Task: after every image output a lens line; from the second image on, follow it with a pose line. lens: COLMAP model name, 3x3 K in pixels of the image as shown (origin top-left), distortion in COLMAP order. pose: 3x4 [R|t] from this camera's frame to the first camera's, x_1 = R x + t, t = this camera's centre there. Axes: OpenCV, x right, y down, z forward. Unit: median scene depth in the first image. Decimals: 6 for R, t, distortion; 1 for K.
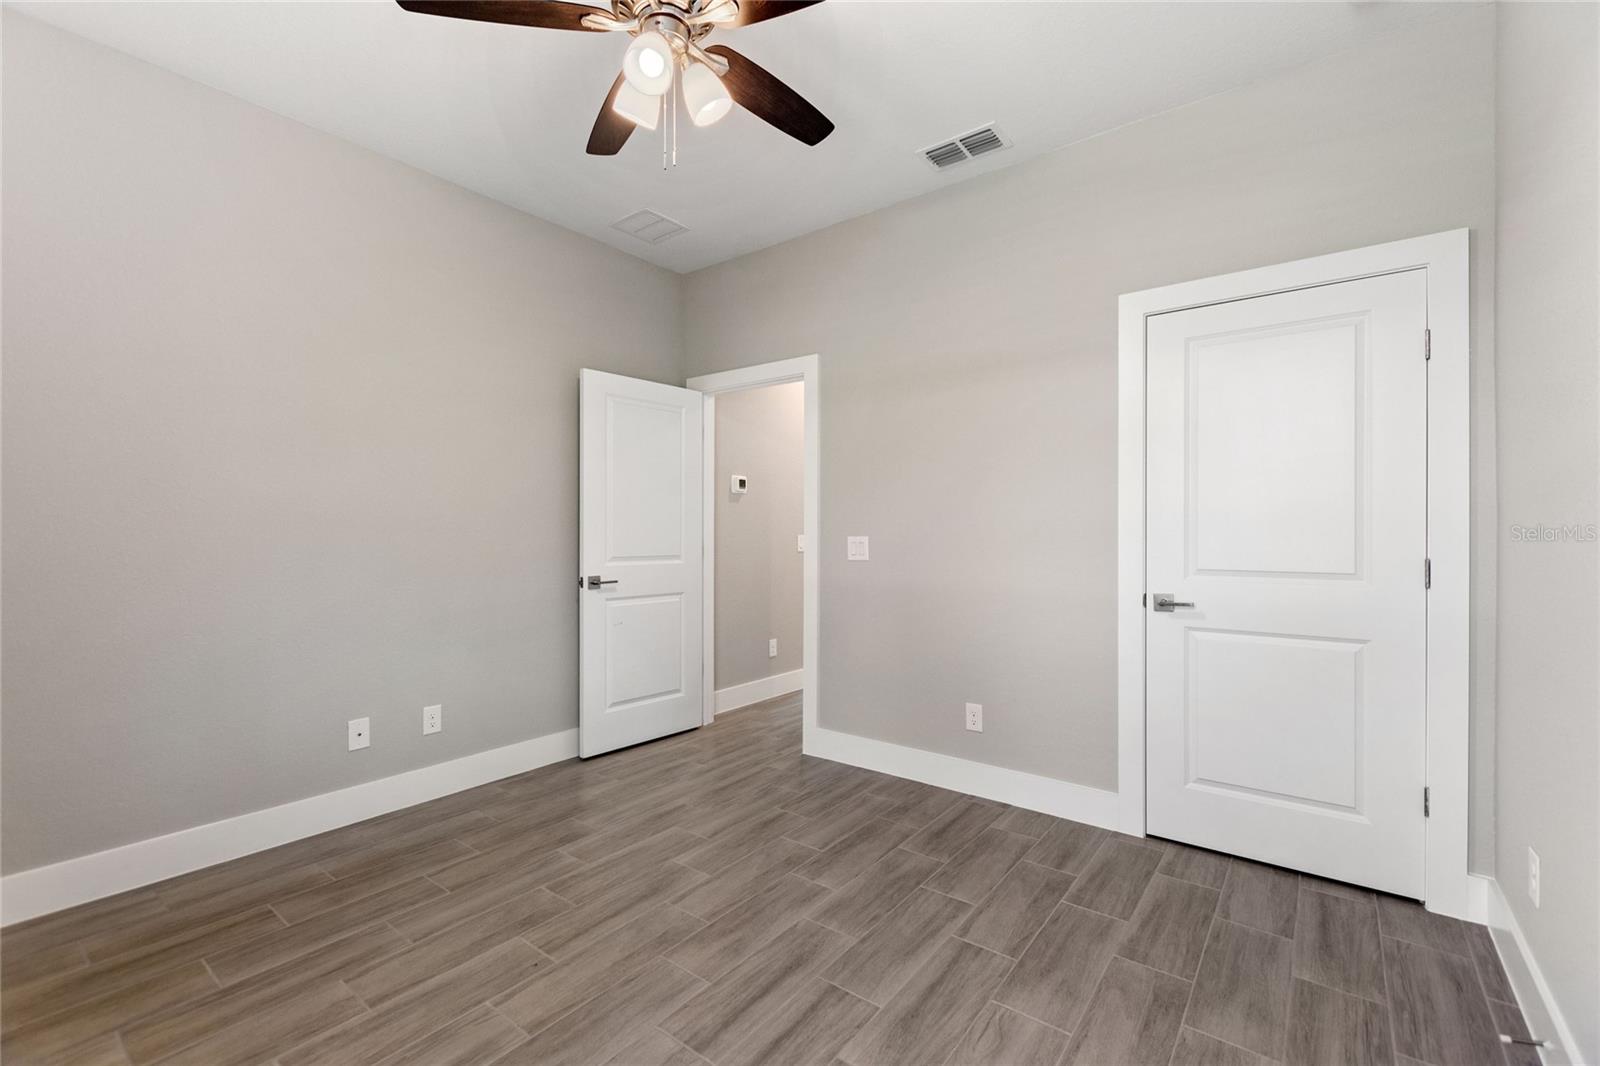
lens RADIAL K [[696.6, 0, 802.2], [0, 696.6, 536.2], [0, 0, 1]] dist [0.004844, 0.000035]
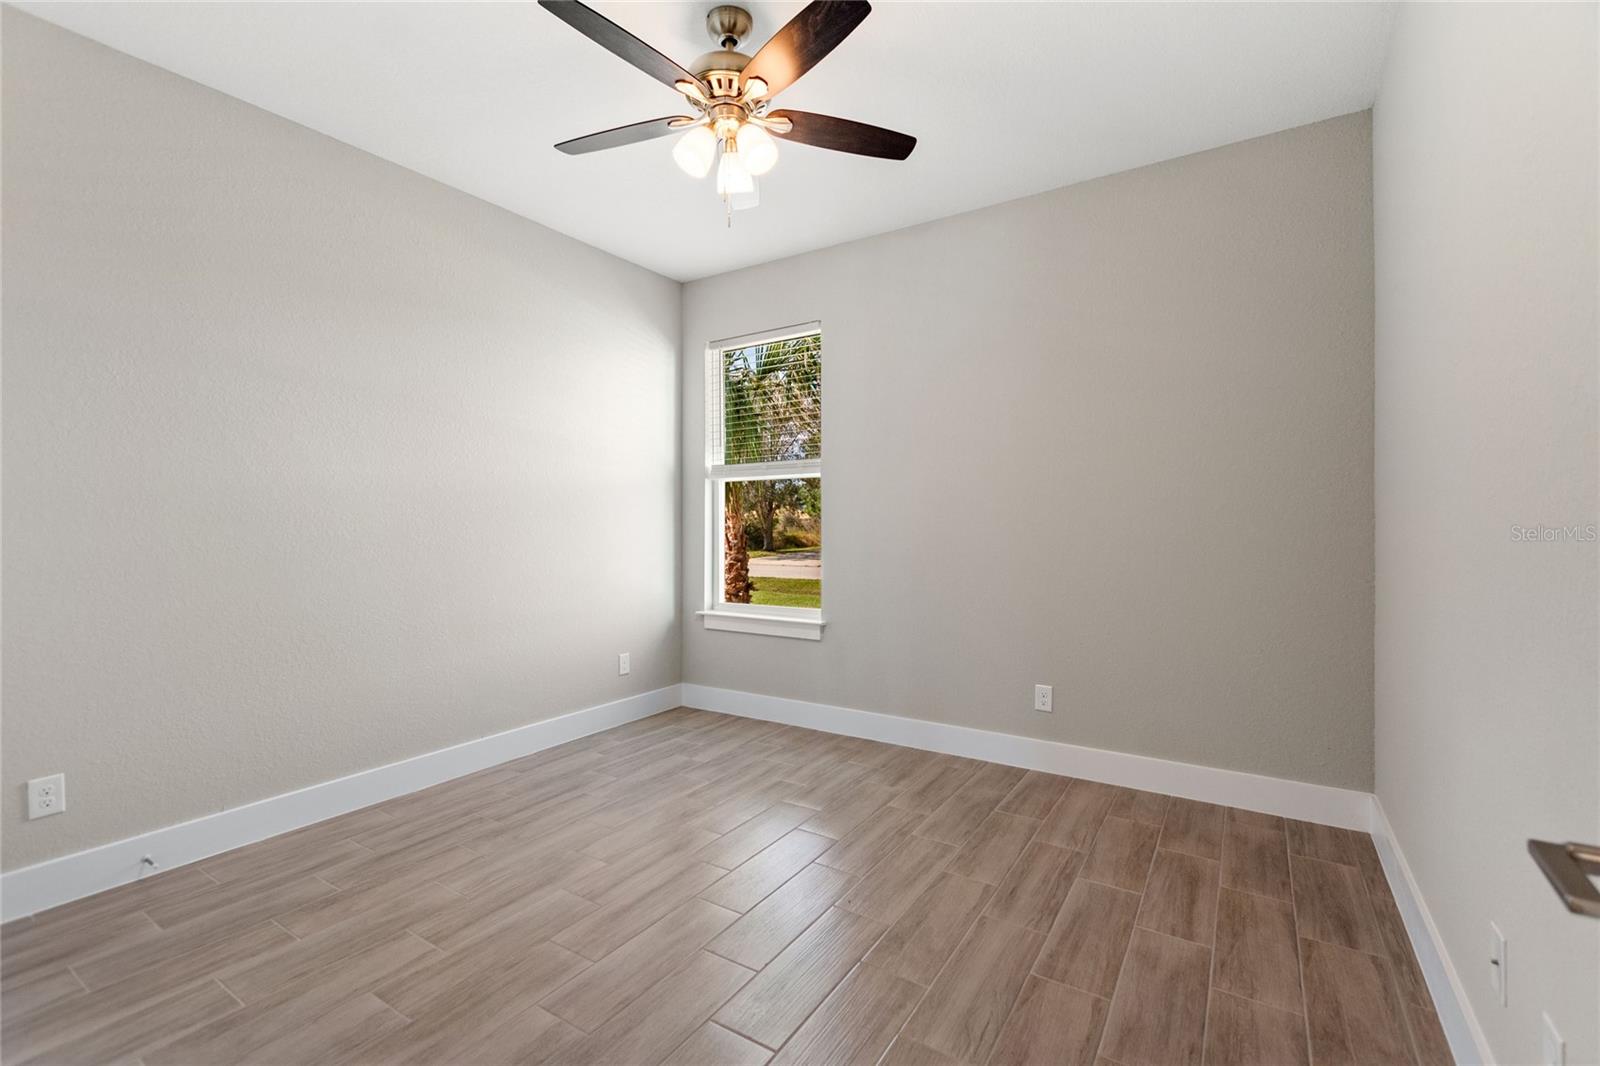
lens RADIAL K [[696.6, 0, 796.5], [0, 696.6, 527.2], [0, 0, 1]] dist [0.004844, 0.000035]
pose [[-0.997596, 0.005758, -0.069052, -0.209200], [0.005369, 0.999969, 0.005811, -0.008199], [0.069083, 0.005426, -0.997596, 2.035034]]
